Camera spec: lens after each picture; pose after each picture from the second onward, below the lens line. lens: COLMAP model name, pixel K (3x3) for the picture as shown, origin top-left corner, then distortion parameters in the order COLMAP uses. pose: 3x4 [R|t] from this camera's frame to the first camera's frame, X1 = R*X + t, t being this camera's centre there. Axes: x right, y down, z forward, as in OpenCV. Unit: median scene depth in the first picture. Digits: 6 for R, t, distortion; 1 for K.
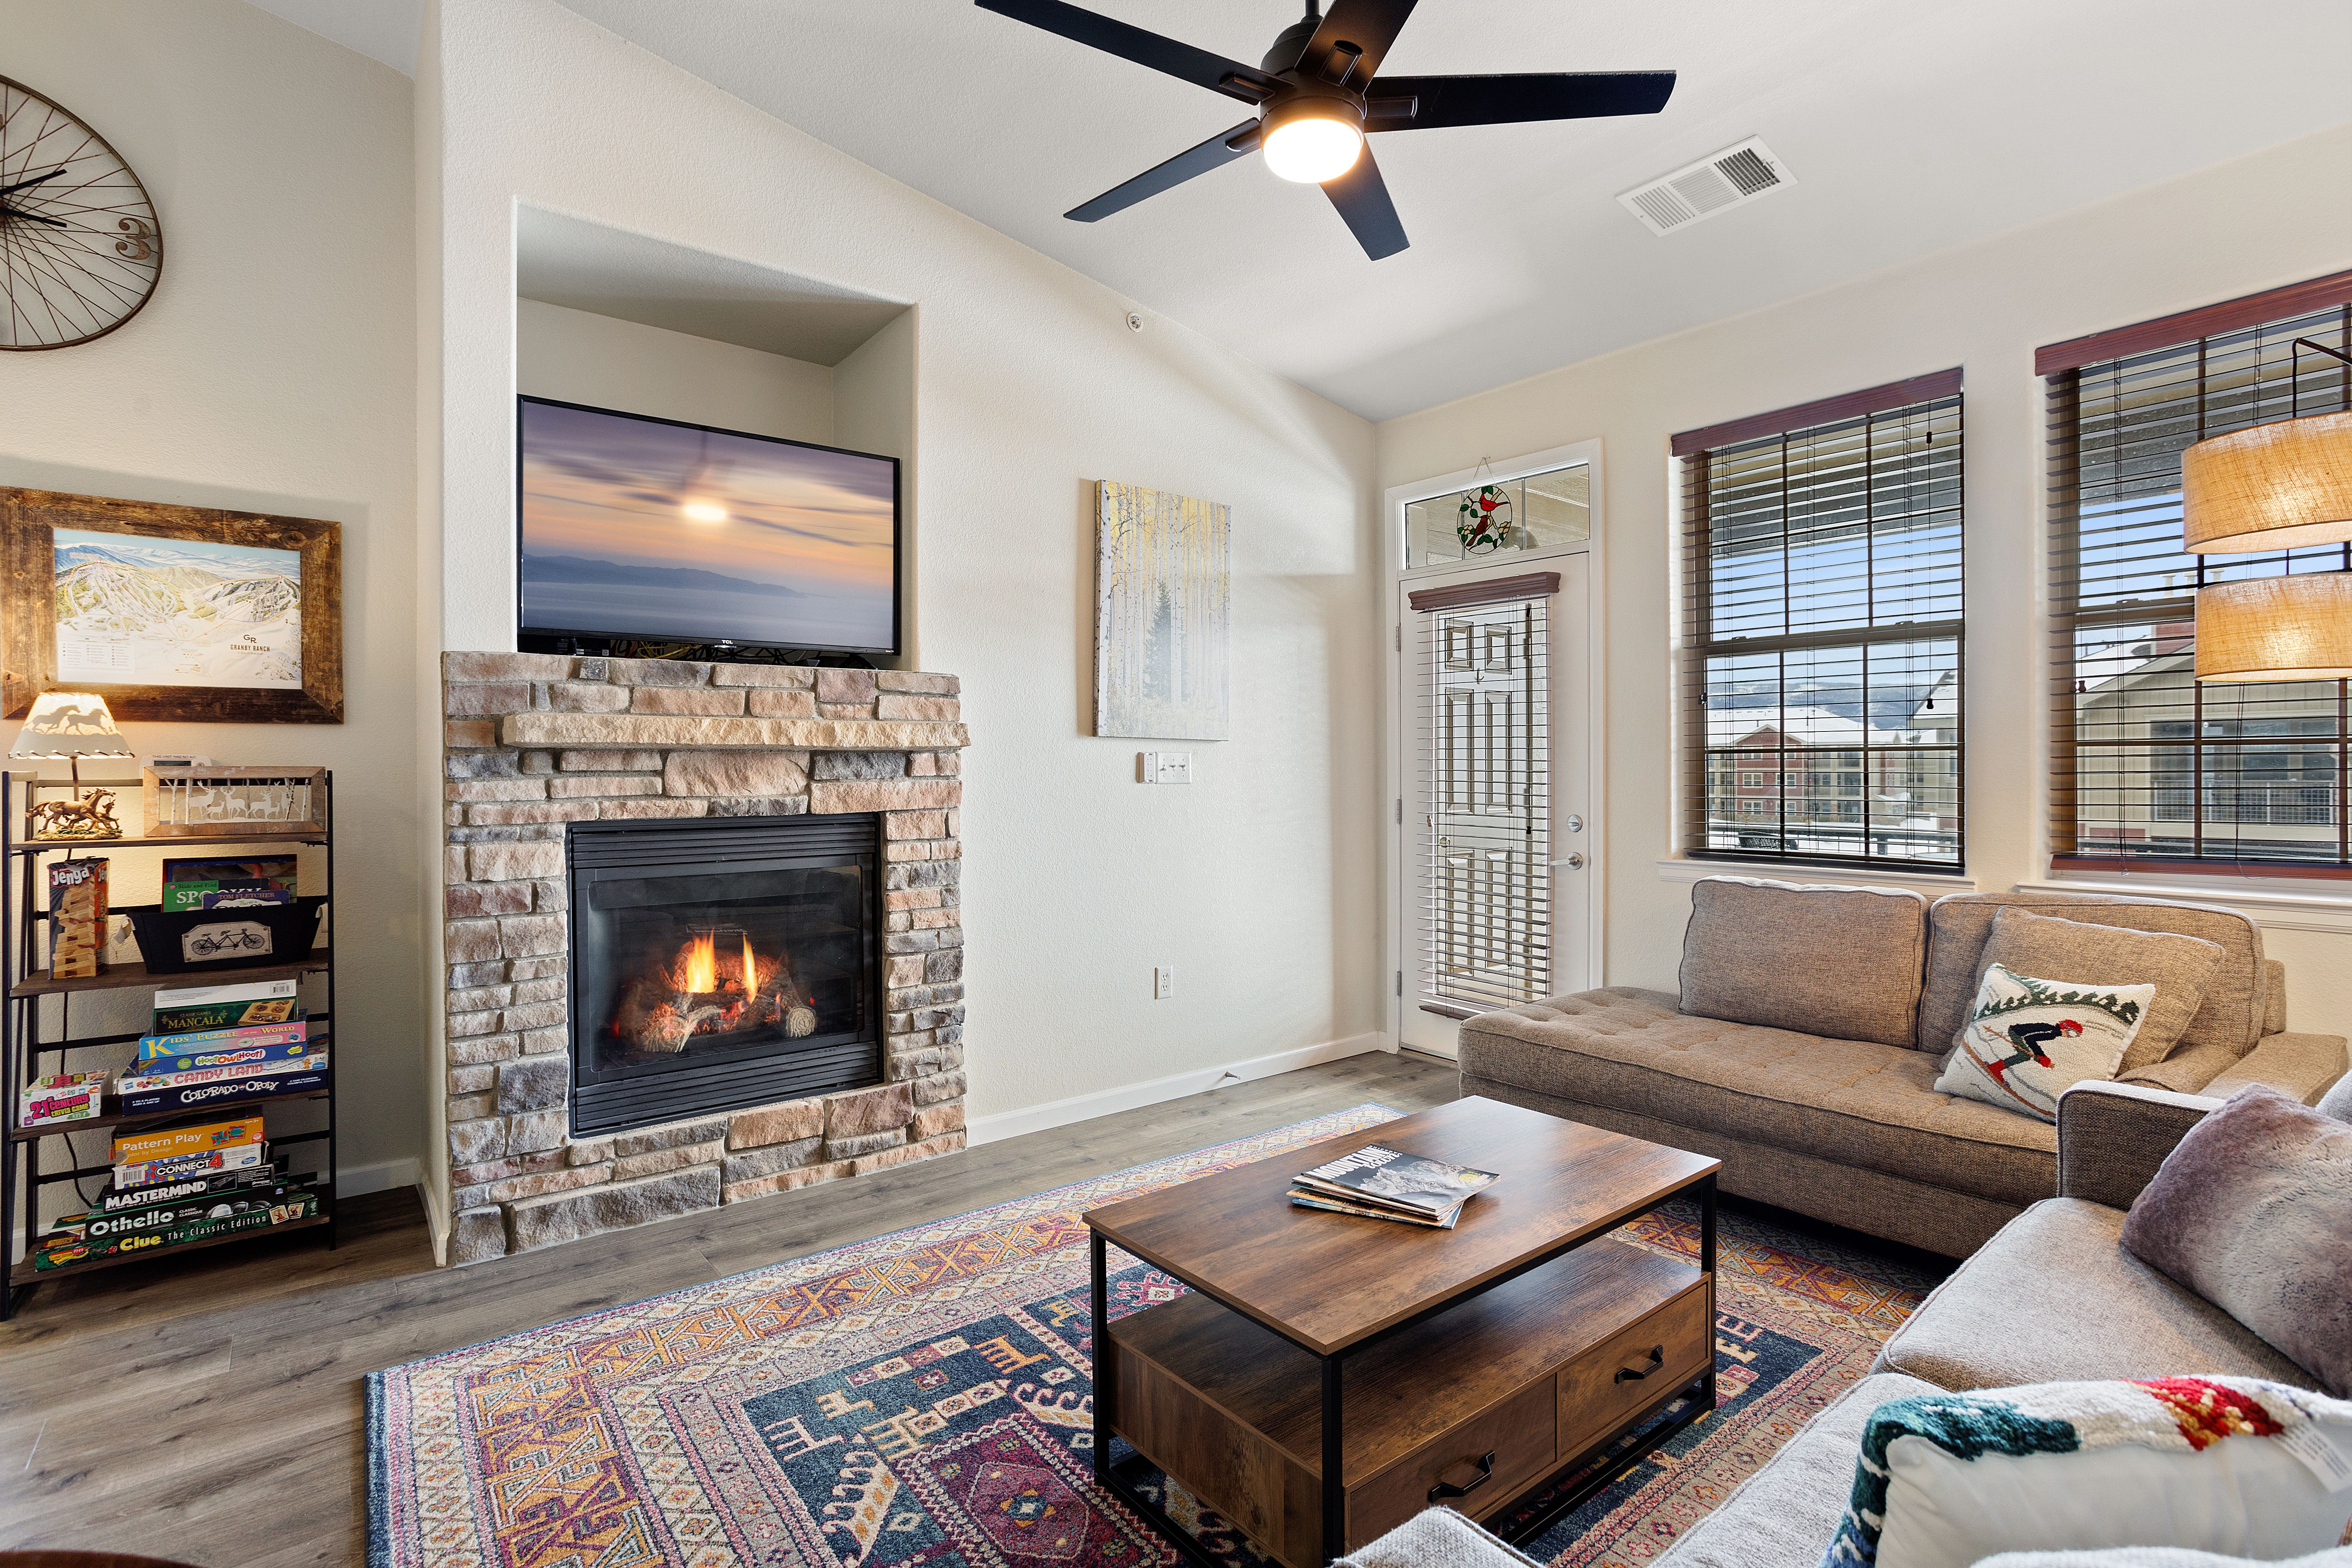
lens RADIAL K [[1136.4, 0, 1174.7], [0, 1136.4, 774.2], [0, 0, 1]] dist [-0.051309, 0.031947]
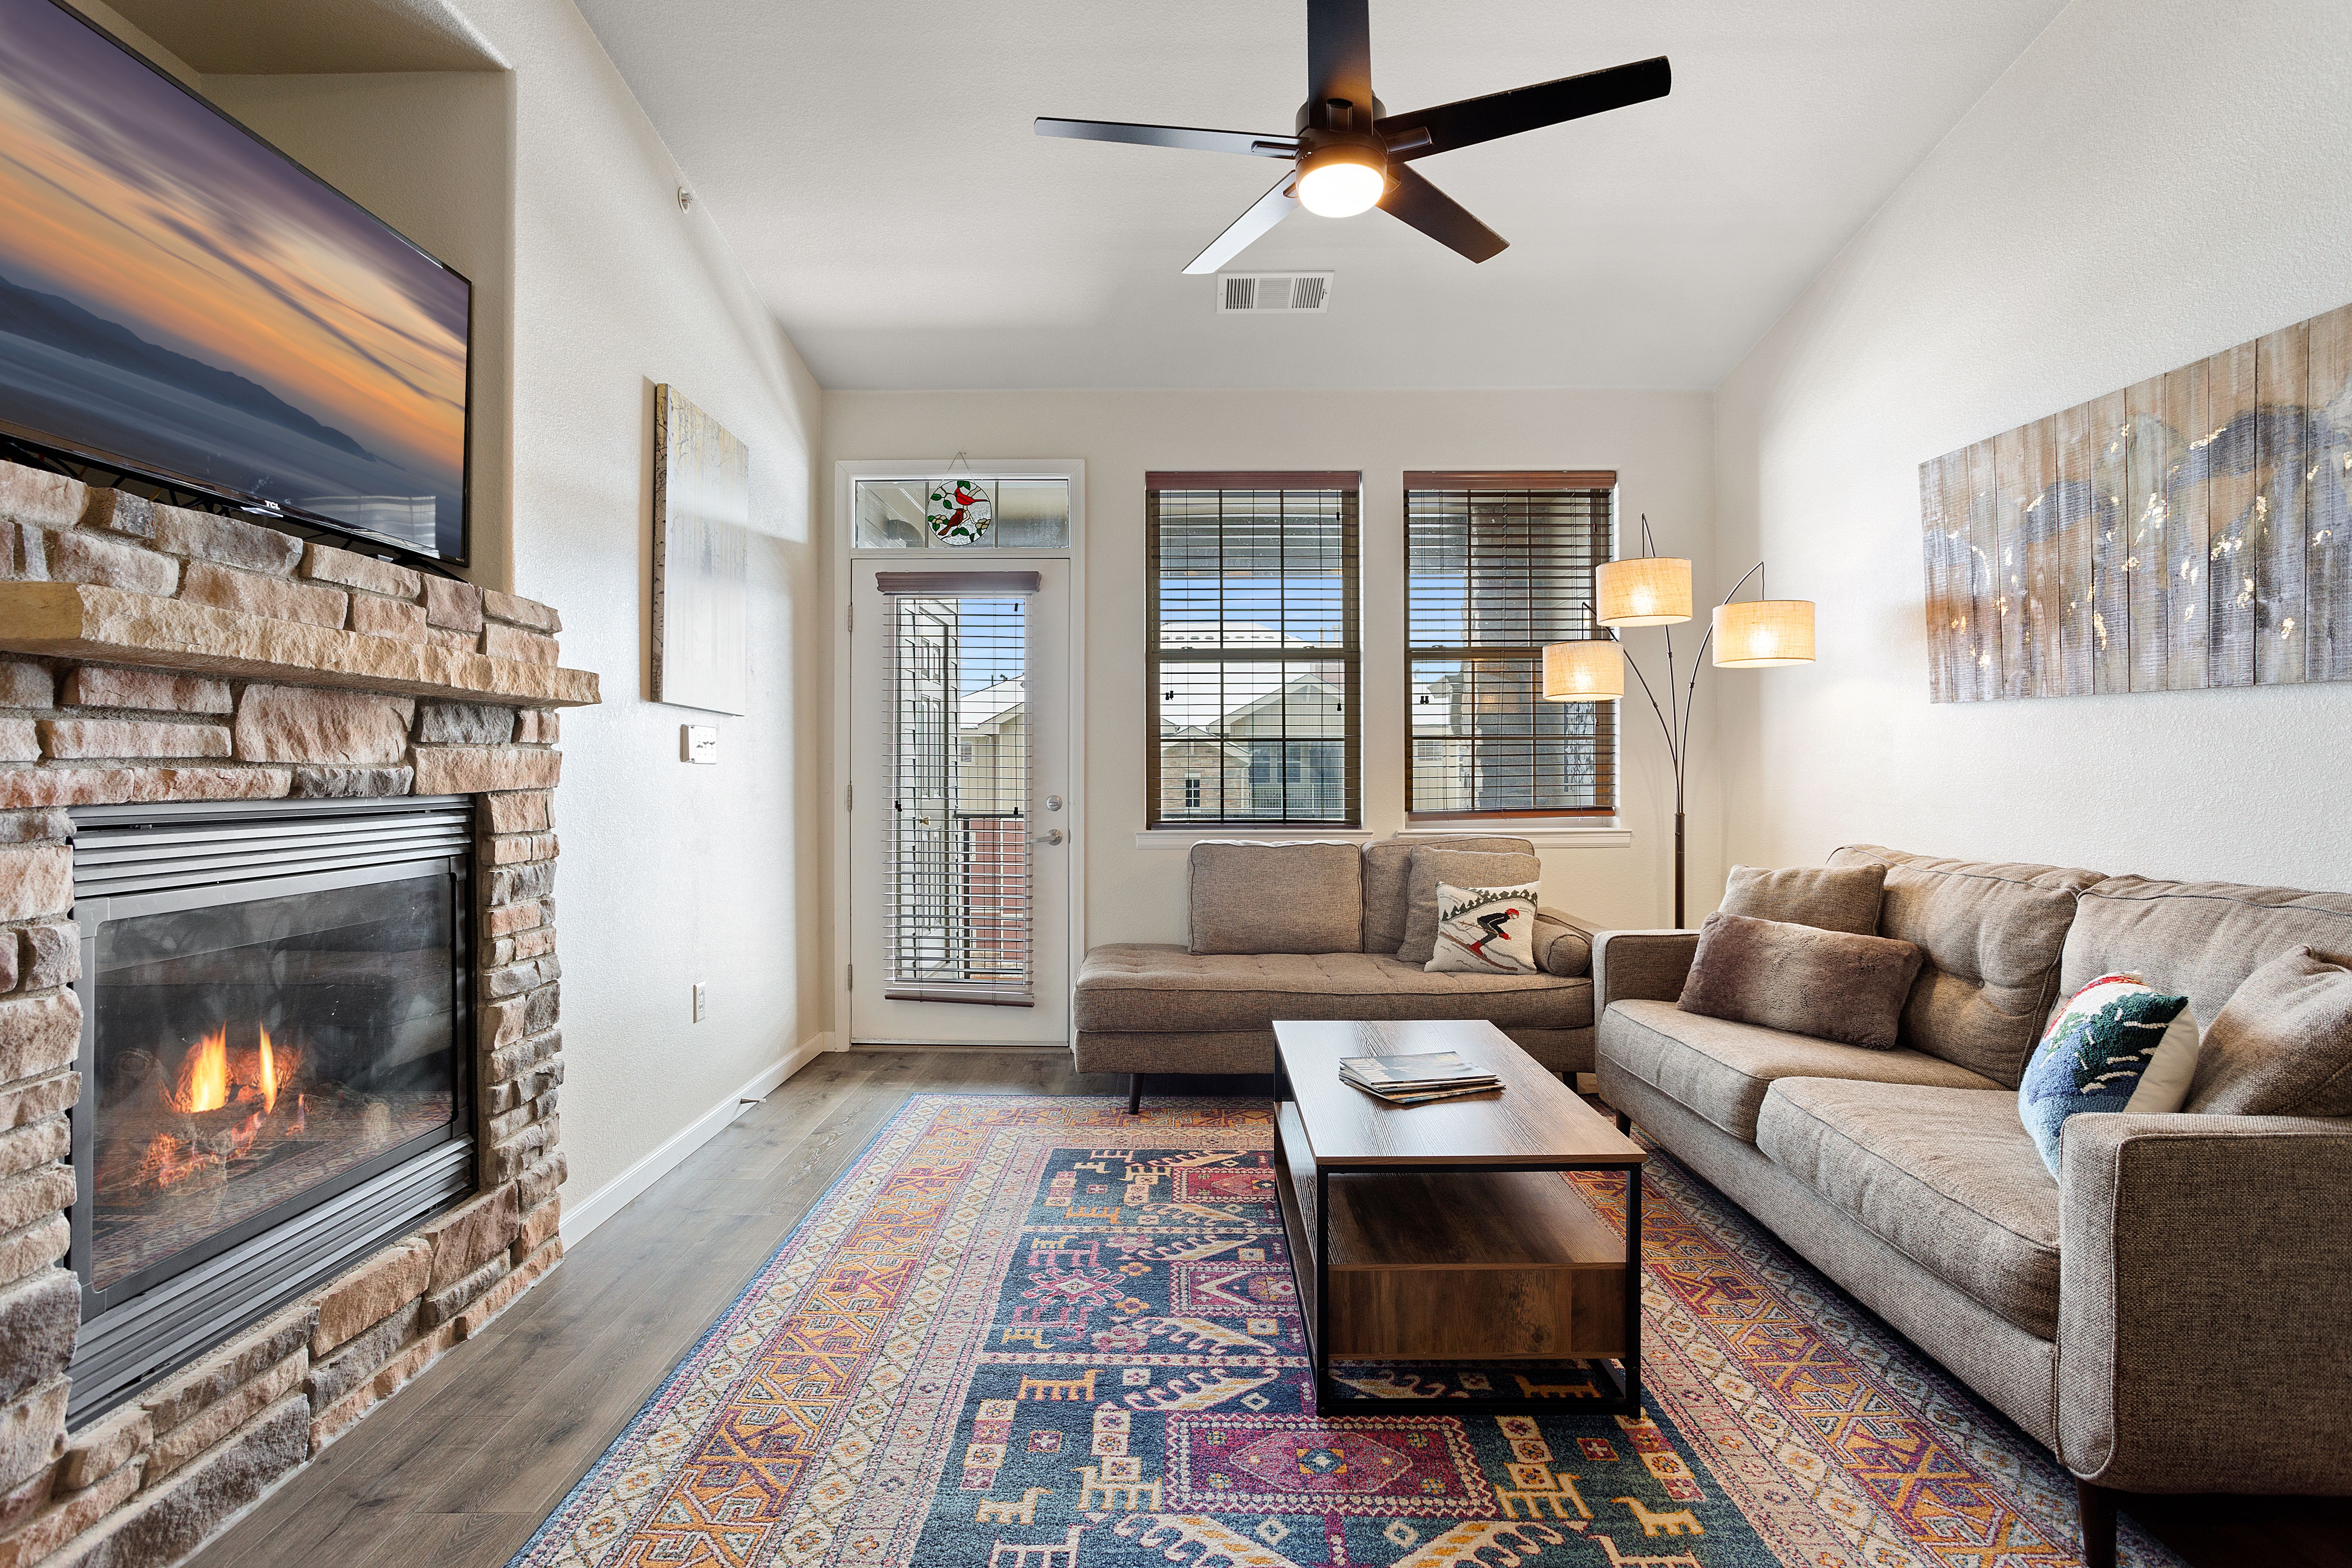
lens RADIAL K [[1144.7, 0, 1174.4], [0, 1144.7, 774.0], [0, 0, 1]] dist [-0.050421, 0.033747]
pose [[0.628570, 0.003769, 0.777744, -0.593270], [0.002752, 0.999971, -0.007070, 0.031452], [-0.777748, 0.006584, 0.628541, 0.278496]]
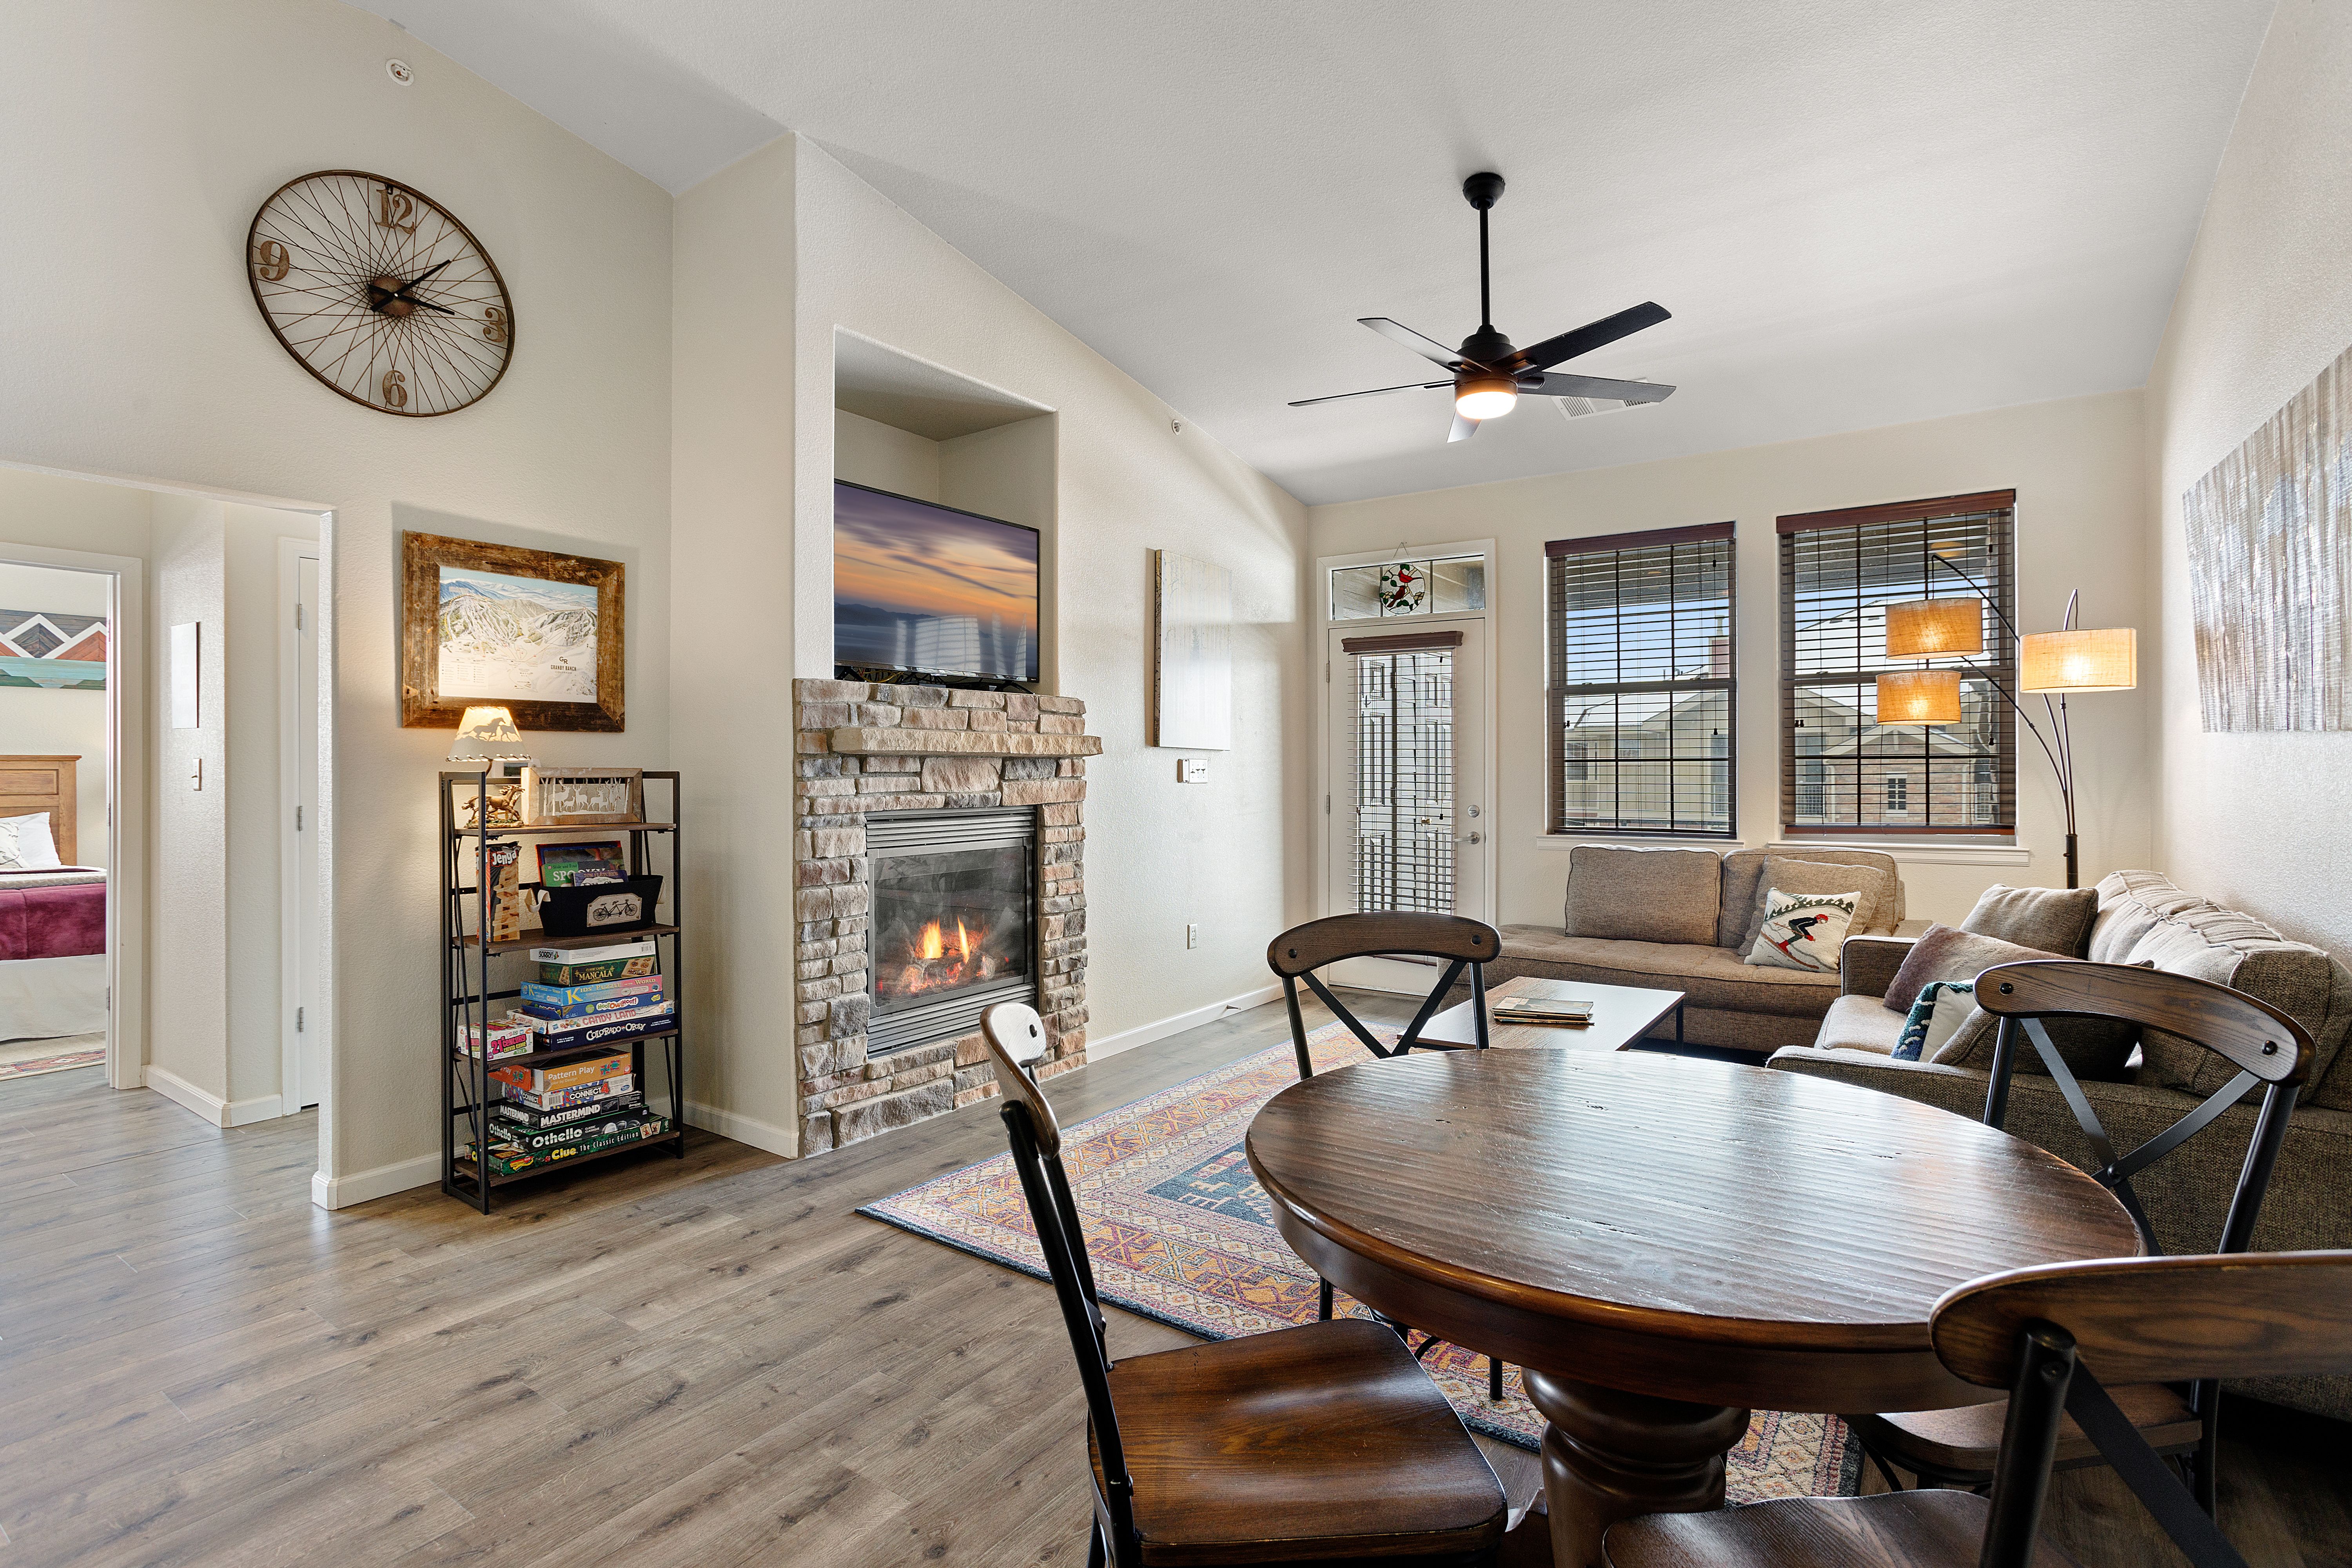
lens RADIAL K [[1139.8, 0, 1167.1], [0, 1139.8, 776.0], [0, 0, 1]] dist [-0.066620, 0.045575]
pose [[0.959046, 0.000982, 0.283248, -0.550333], [-0.000409, 0.999998, -0.002079, 0.003958], [-0.283250, 0.001878, 0.959044, -0.326030]]
